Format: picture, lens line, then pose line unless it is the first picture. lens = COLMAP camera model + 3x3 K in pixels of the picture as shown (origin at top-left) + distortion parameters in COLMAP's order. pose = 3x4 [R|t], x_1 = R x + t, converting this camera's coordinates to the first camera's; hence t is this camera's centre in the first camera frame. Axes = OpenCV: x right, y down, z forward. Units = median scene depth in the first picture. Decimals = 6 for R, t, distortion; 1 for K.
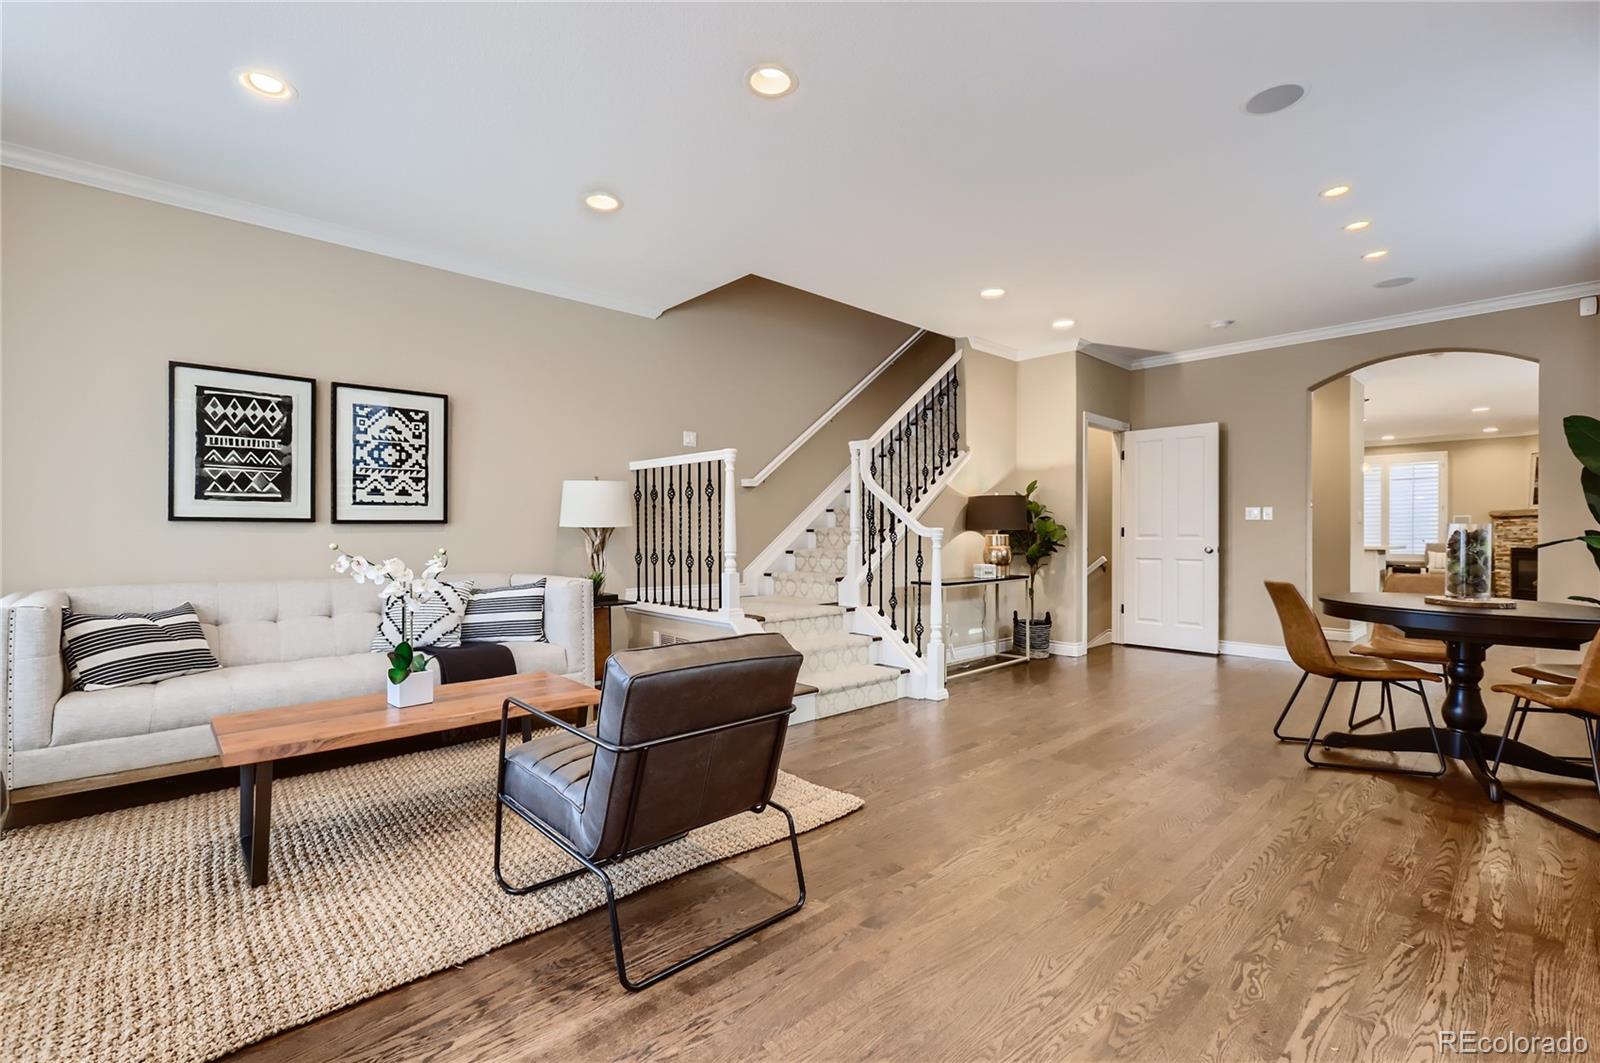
lens RADIAL K [[710.7, 0, 792.2], [0, 710.7, 535.6], [0, 0, 1]] dist [-0.014706, 0.008576]
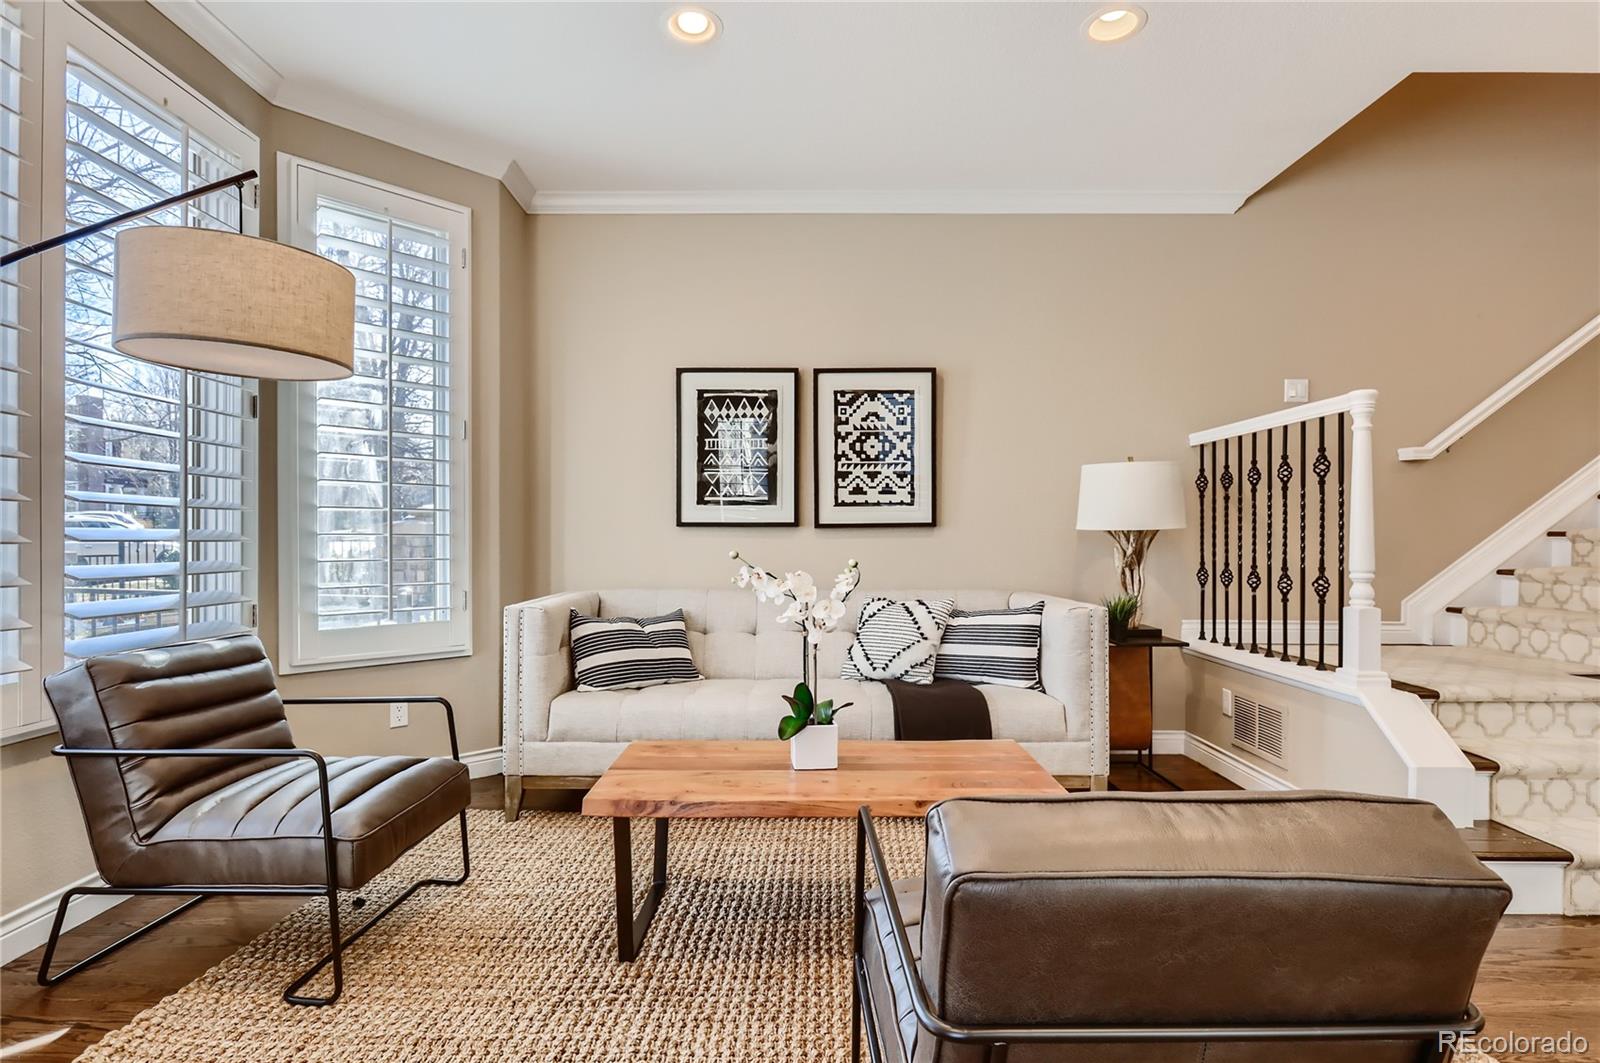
lens RADIAL K [[787.8, 0, 794.7], [0, 787.8, 550.1], [0, 0, 1]] dist [-0.015675, 0.006432]
pose [[0.731346, 0.009375, -0.681943, 0.009621], [-0.002017, 0.999931, 0.011583, -0.000469], [0.682004, -0.007096, 0.731314, 0.247496]]
